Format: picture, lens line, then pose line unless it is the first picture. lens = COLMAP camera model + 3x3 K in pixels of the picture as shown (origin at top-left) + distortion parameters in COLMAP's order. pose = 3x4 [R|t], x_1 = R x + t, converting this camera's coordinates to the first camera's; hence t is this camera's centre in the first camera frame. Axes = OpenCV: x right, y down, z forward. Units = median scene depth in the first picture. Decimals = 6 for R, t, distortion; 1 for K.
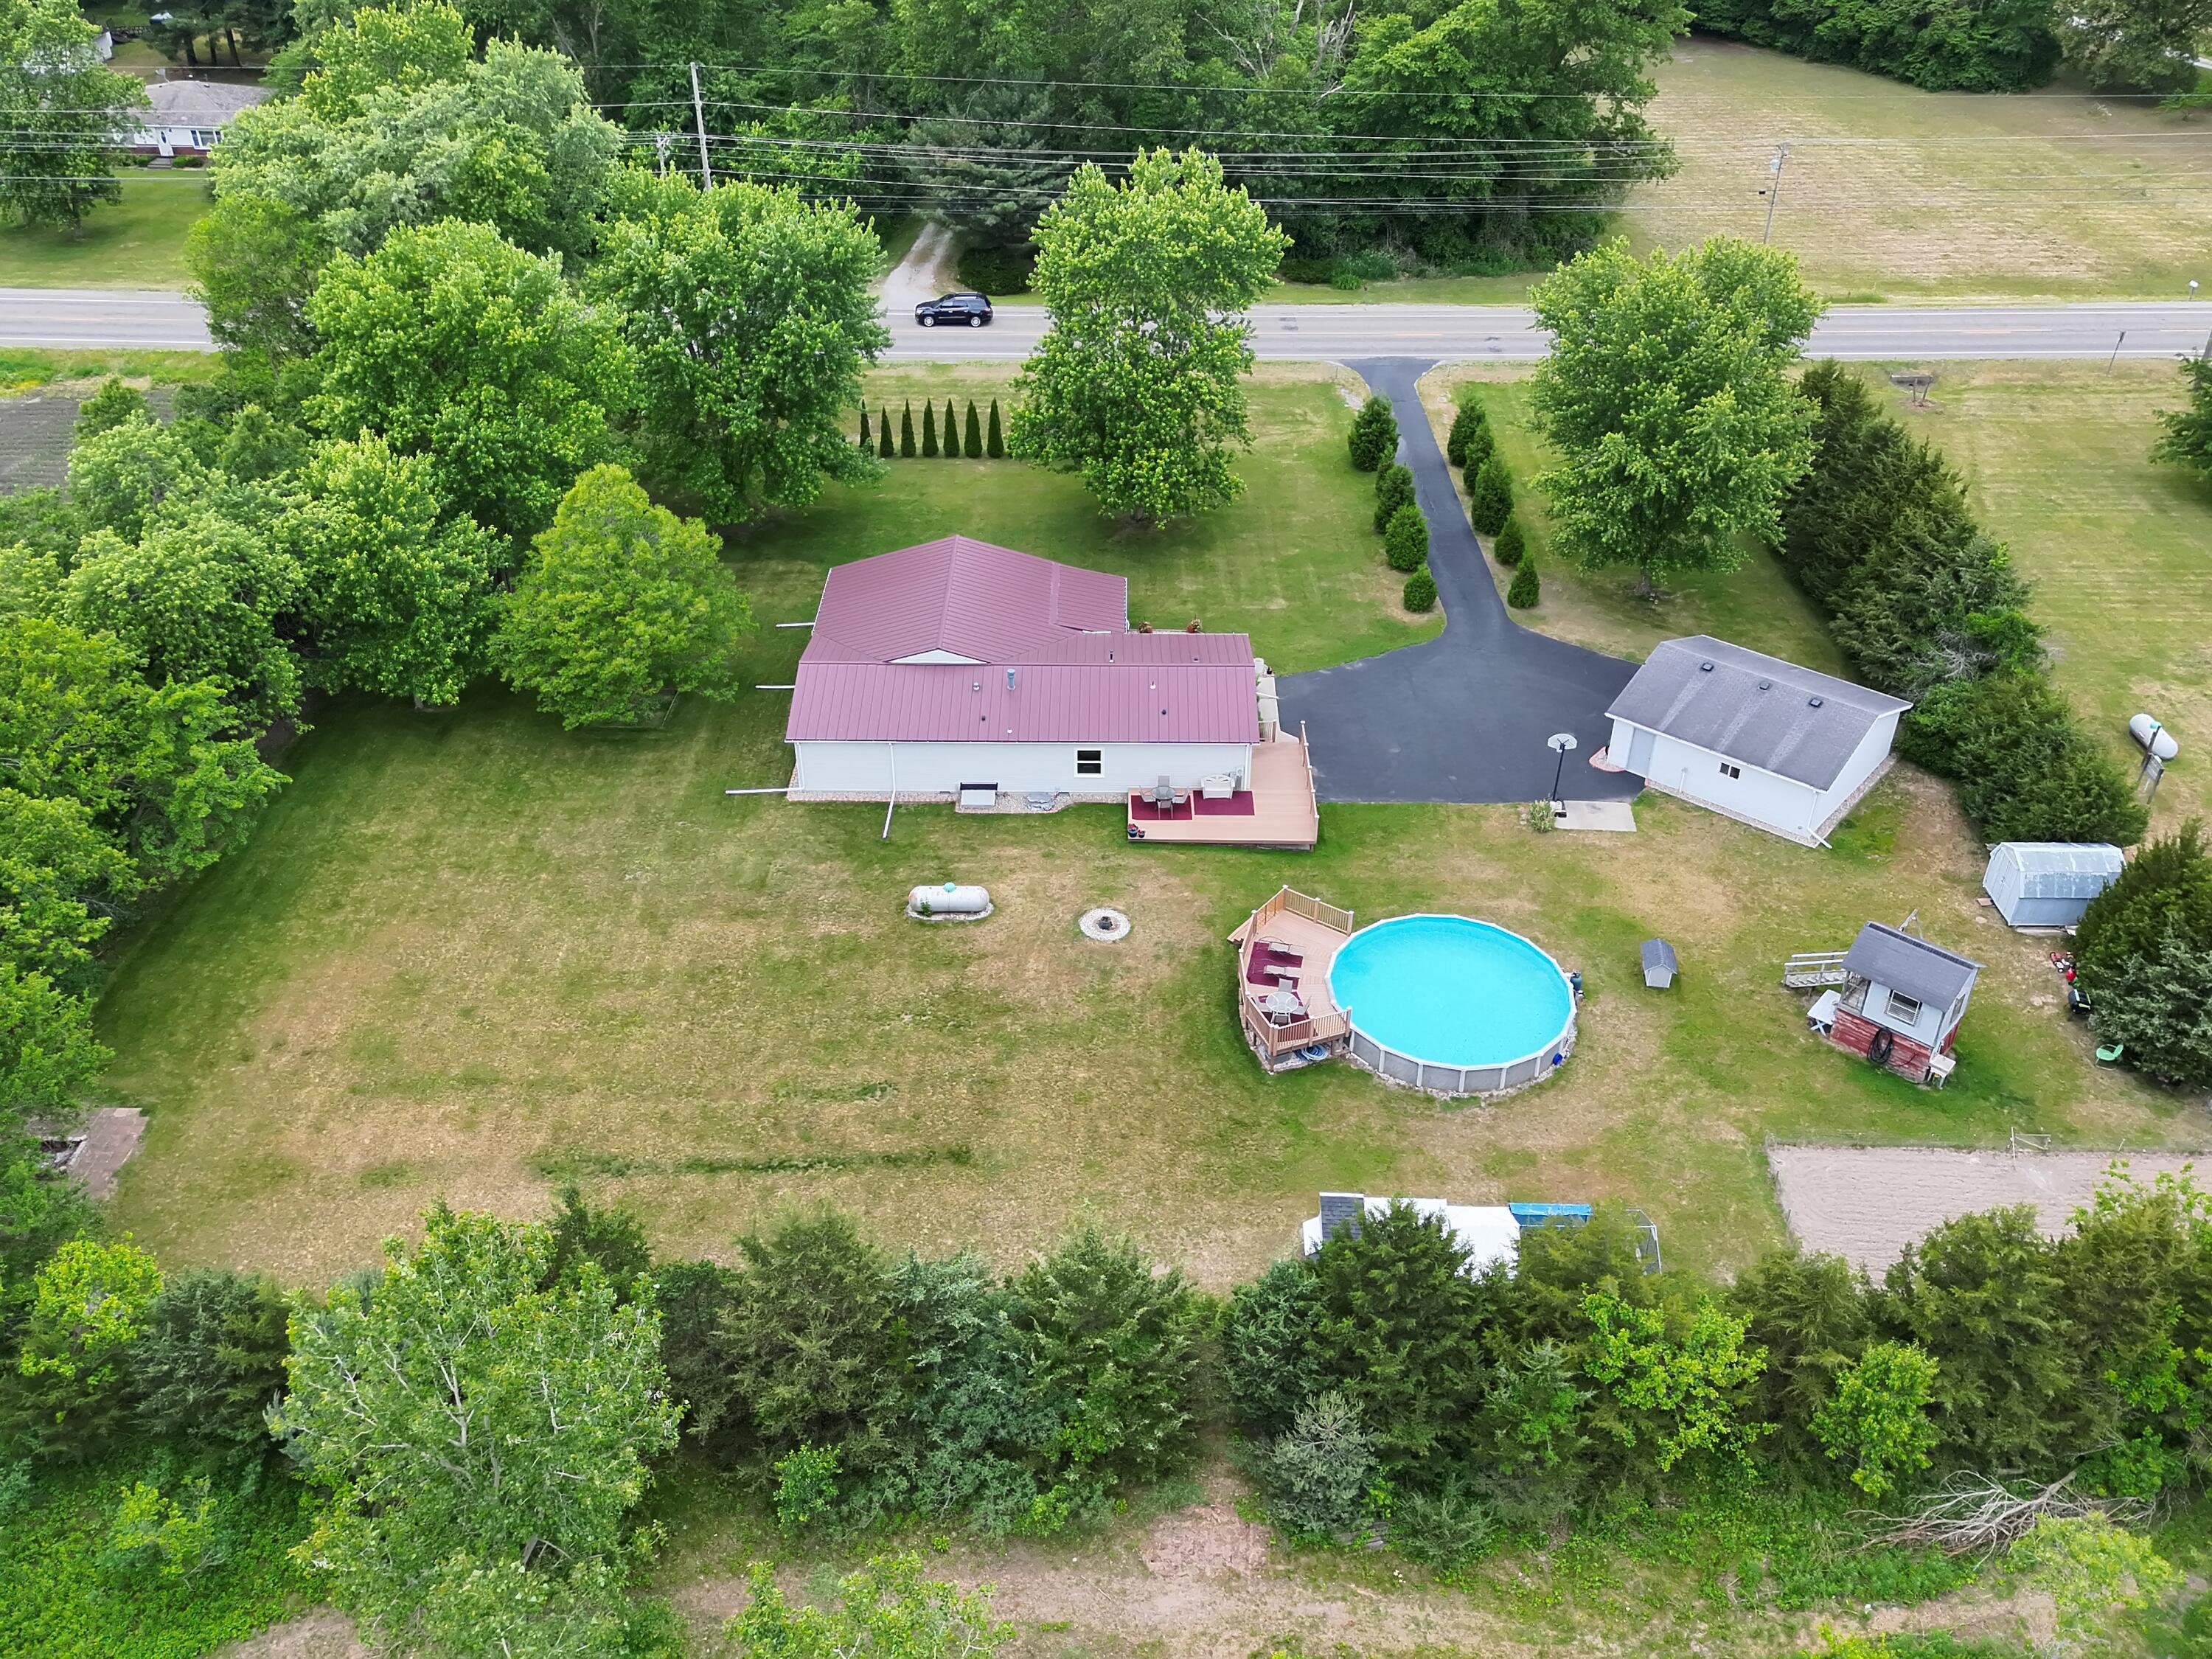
lens RADIAL K [[1871.4, 0, 1106.9], [0, 1871.4, 833.3], [0, 0, 1]] dist [0.055773, -0.023443]
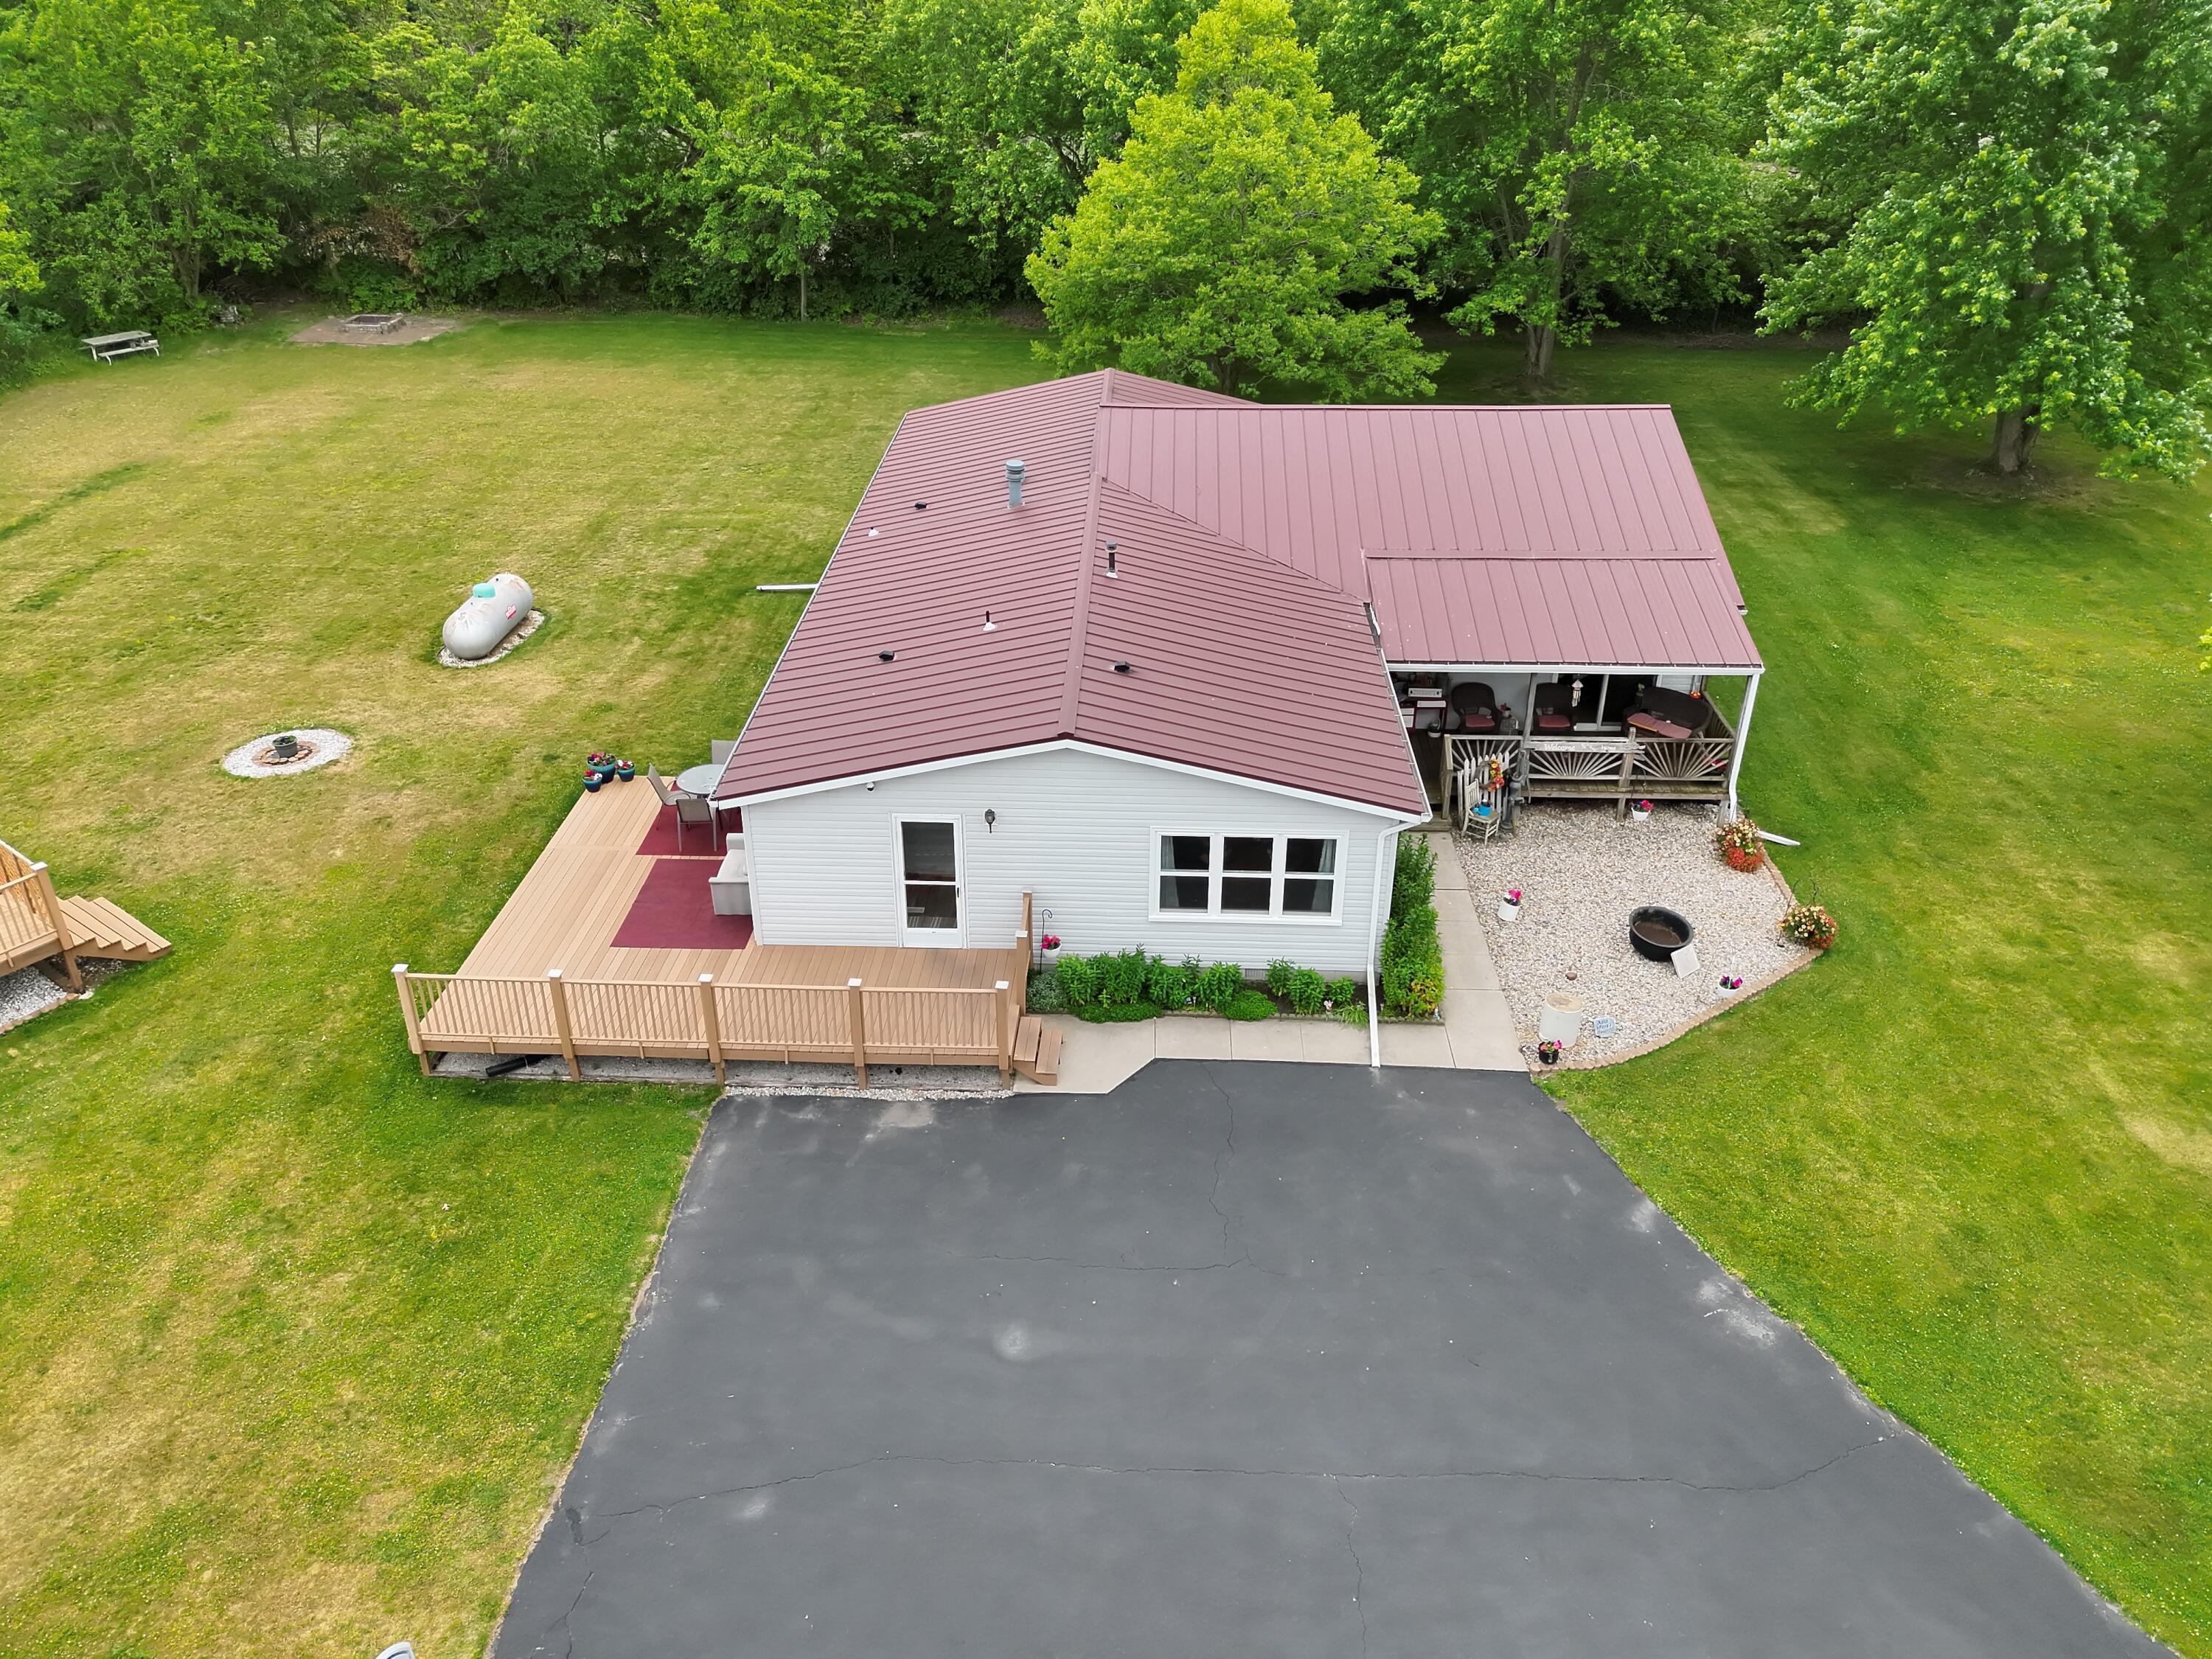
lens RADIAL K [[1673.1, 0, 1102.0], [0, 1673.1, 831.8], [0, 0, 1]] dist [0.086188, -0.084509]
pose [[-0.028013, 0.480097, -0.876768, 0.343710], [-0.565025, 0.715944, 0.410086, -0.205733], [0.824598, 0.506884, 0.251211, 1.012309]]
